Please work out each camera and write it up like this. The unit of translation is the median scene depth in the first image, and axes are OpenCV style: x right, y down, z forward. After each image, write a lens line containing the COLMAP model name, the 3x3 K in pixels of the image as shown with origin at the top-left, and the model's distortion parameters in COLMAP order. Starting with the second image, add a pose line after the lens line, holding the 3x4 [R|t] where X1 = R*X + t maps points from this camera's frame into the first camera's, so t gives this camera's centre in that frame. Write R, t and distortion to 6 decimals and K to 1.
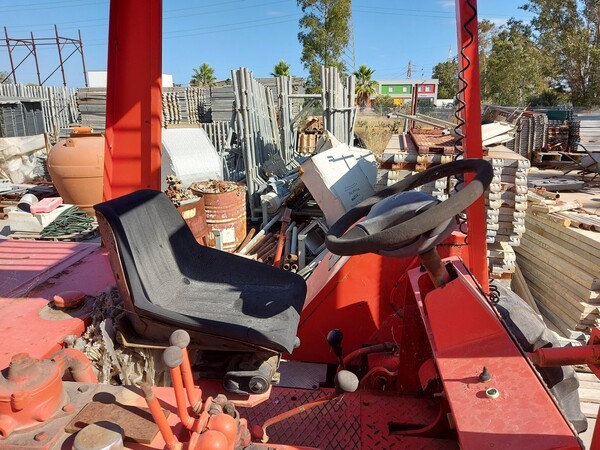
lens RADIAL K [[441.4, 0, 303.9], [0, 441.4, 227.1], [0, 0, 1]] dist [0.058182, -0.057434]
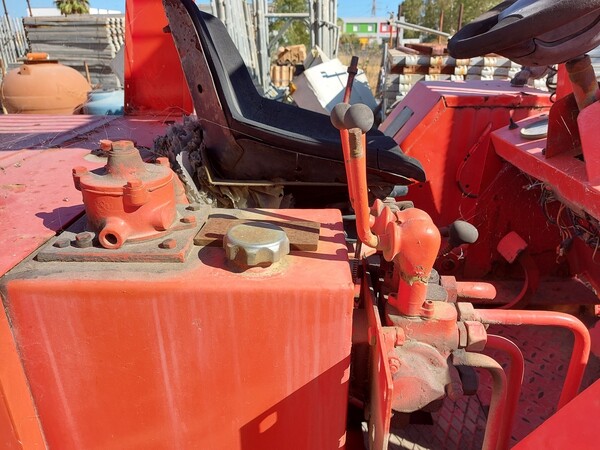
lens RADIAL K [[441.4, 0, 294.3], [0, 441.4, 235.4], [0, 0, 1]] dist [0.058182, -0.057434]
pose [[0.998113, -0.026624, 0.055335, -0.060036], [0.018949, 0.990684, 0.134853, 0.051109], [-0.058410, -0.133550, 0.989319, 0.039708]]
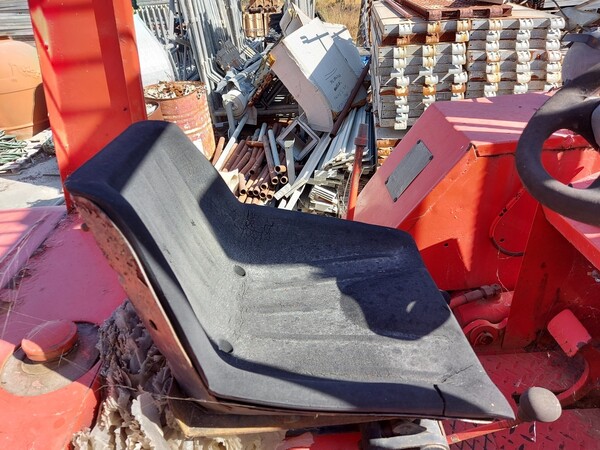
lens RADIAL K [[441.4, 0, 296.6], [0, 441.4, 237.1], [0, 0, 1]] dist [0.058182, -0.057434]
pose [[0.989616, -0.126150, 0.068900, -0.056312], [0.104487, 0.960514, 0.257866, -0.016943], [-0.098710, -0.247989, 0.963721, 0.107561]]
